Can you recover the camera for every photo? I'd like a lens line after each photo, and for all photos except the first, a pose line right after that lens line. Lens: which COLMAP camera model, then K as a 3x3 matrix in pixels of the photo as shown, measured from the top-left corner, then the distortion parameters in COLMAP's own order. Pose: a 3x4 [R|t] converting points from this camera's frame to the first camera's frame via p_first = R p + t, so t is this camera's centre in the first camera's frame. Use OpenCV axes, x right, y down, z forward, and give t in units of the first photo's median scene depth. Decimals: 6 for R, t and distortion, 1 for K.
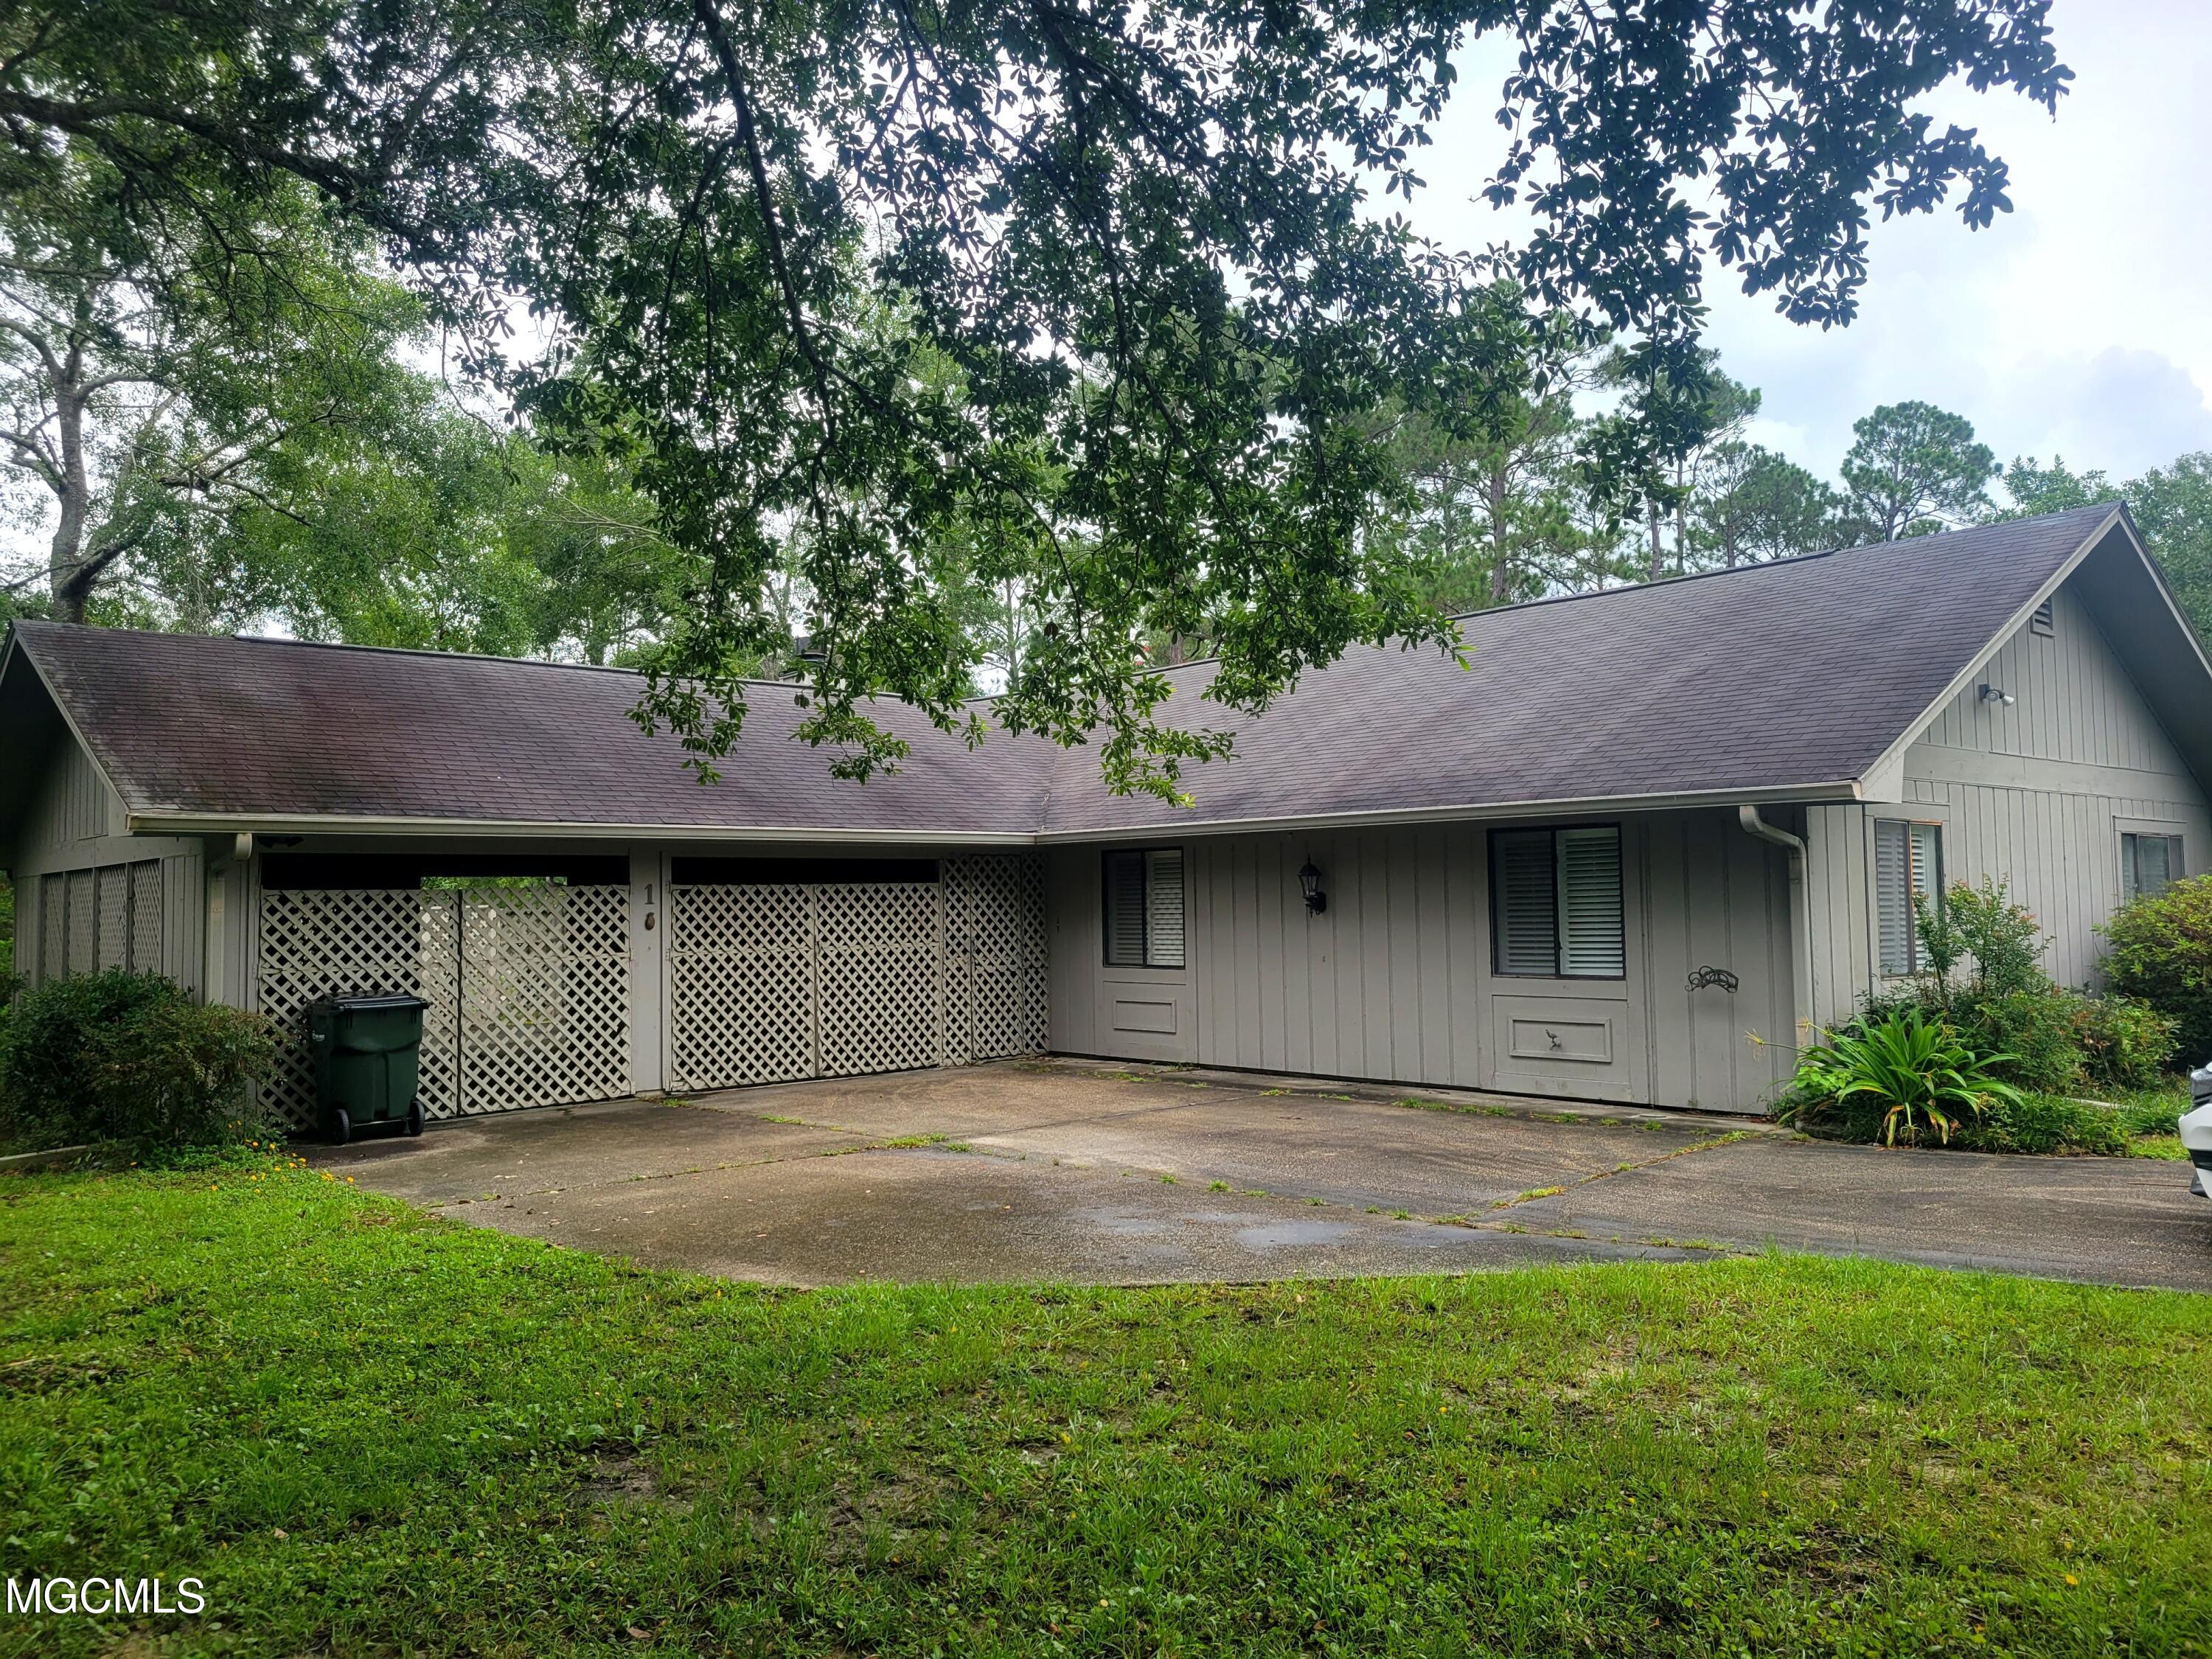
lens RADIAL K [[1661.3, 0, 1073.2], [0, 1661.3, 836.0], [0, 0, 1]] dist [0.048224, -0.008741]
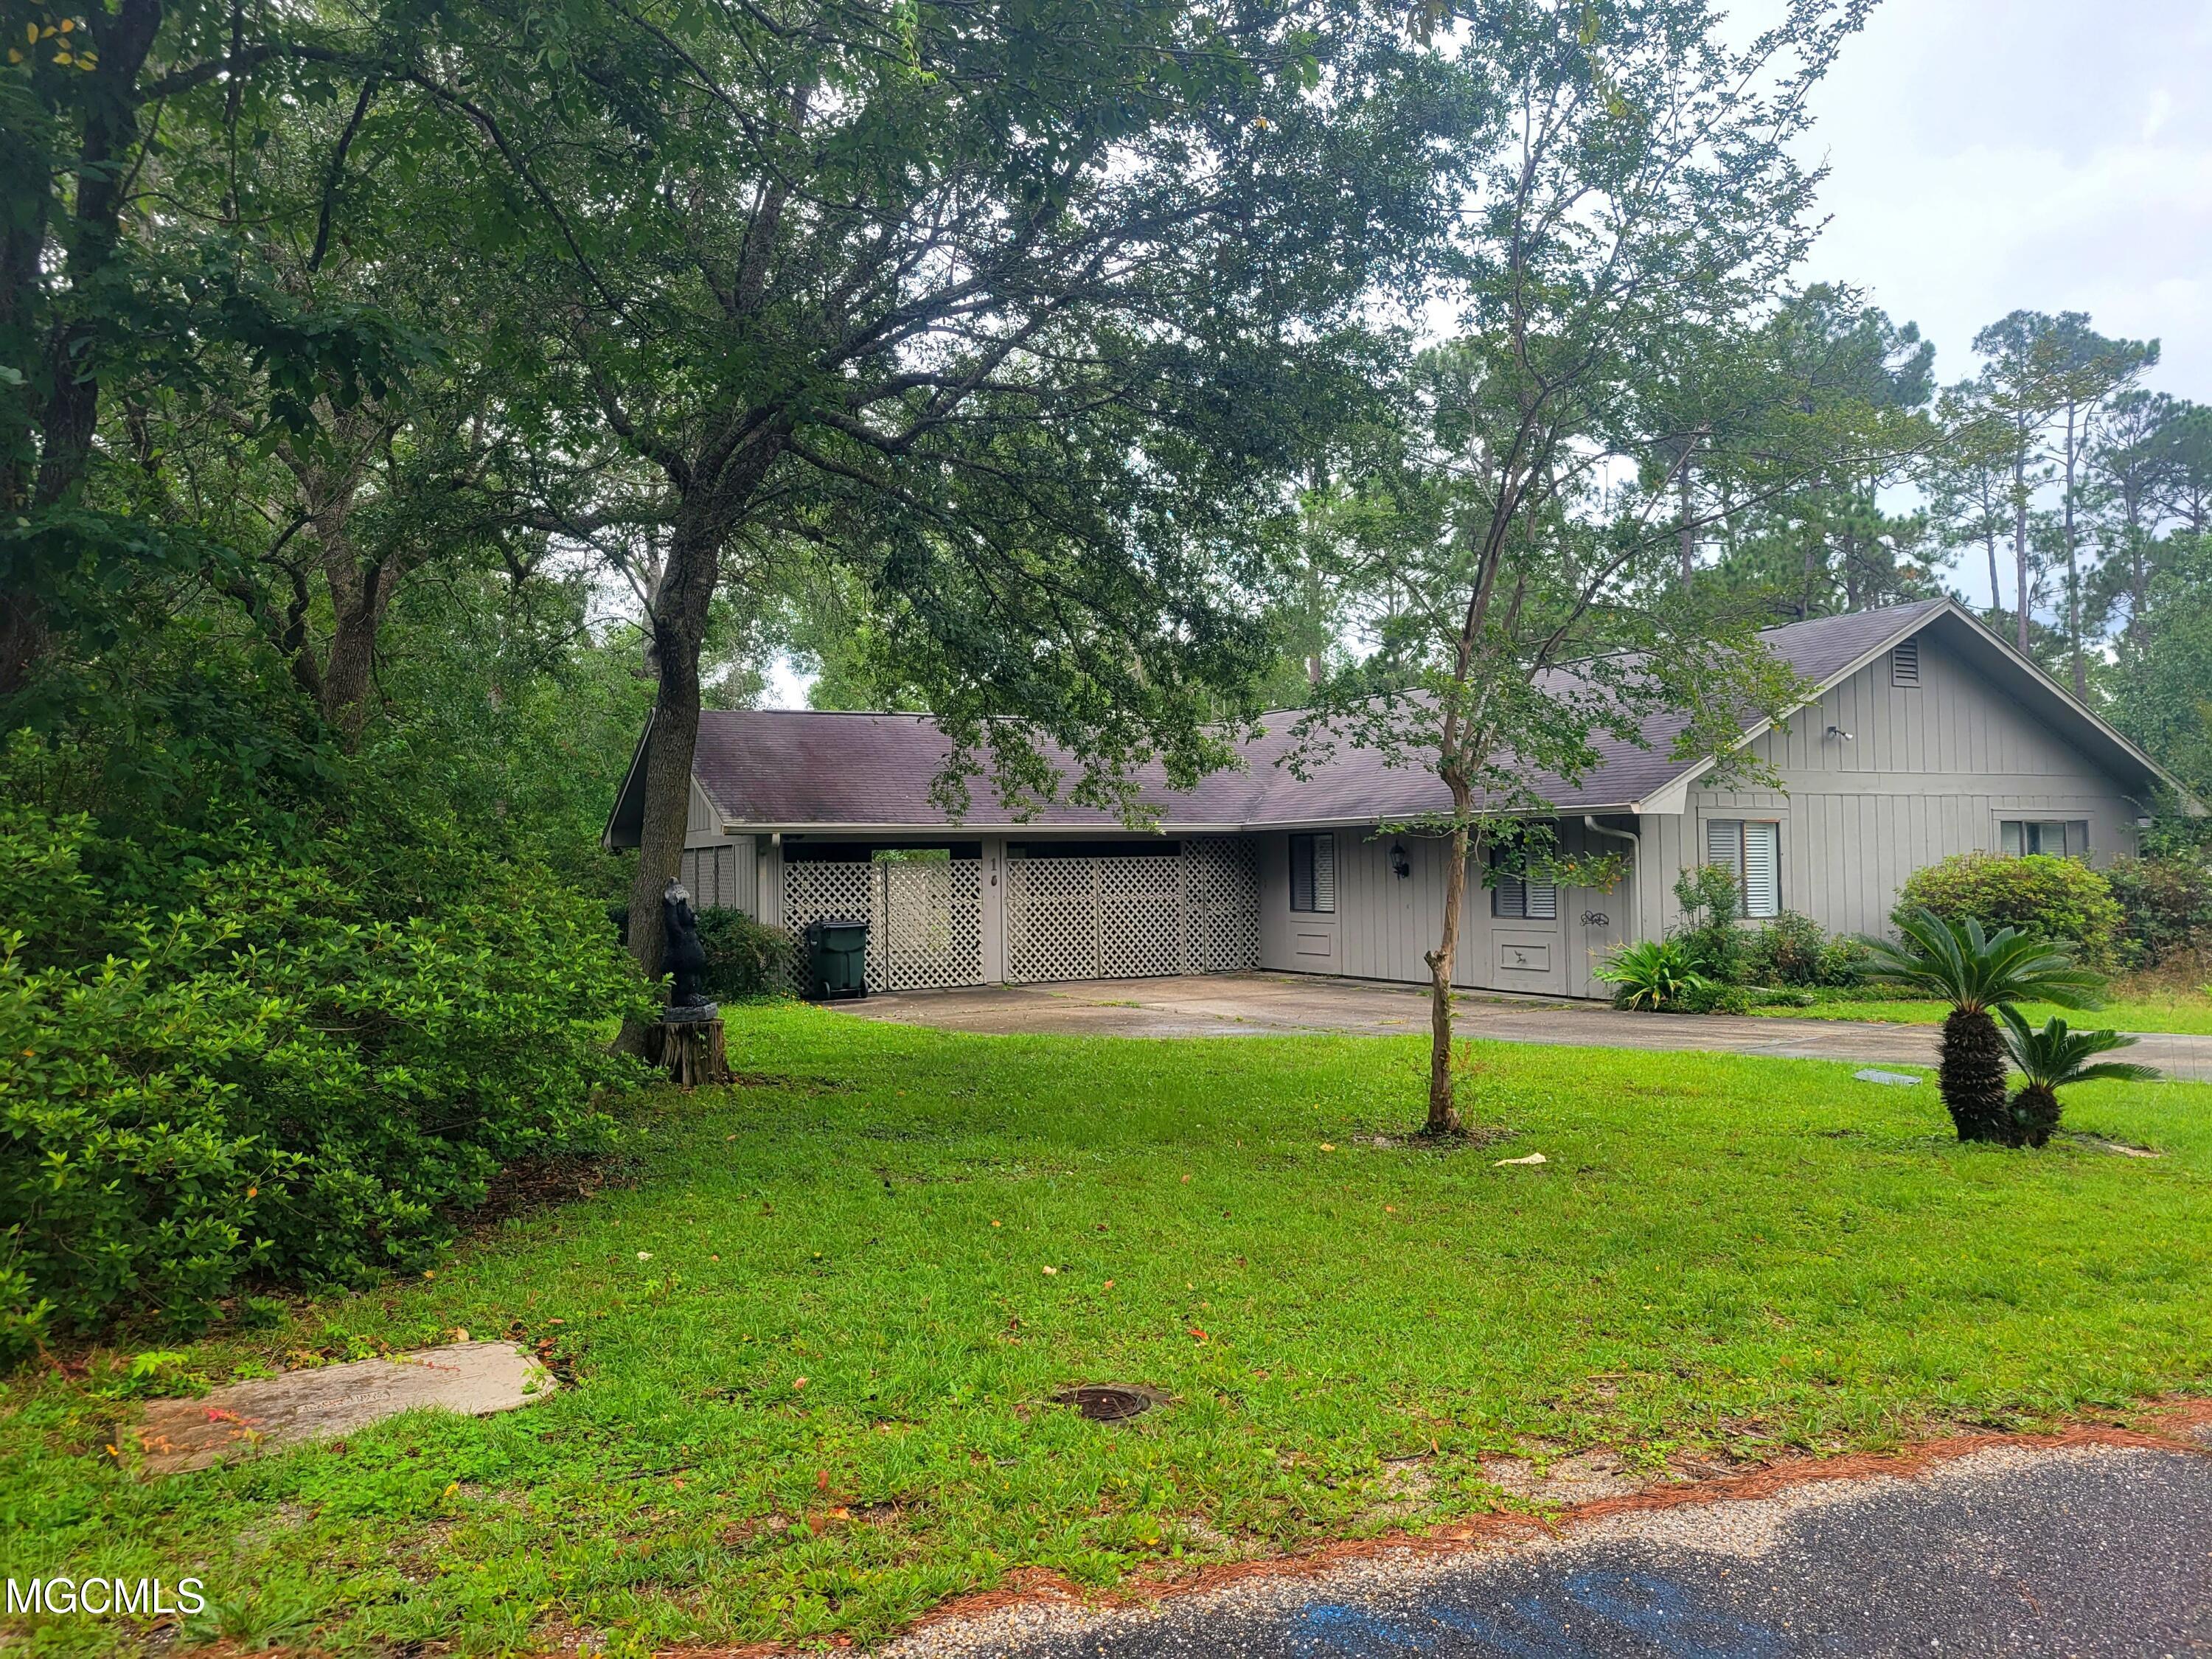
lens RADIAL K [[1661.3, 0, 1095.5], [0, 1661.3, 837.3], [0, 0, 1]] dist [0.048224, -0.008741]
pose [[0.967849, -0.003358, -0.251510, 0.270079], [0.010394, 0.999591, 0.026654, -0.036509], [0.251317, -0.028411, 0.967488, -0.599330]]
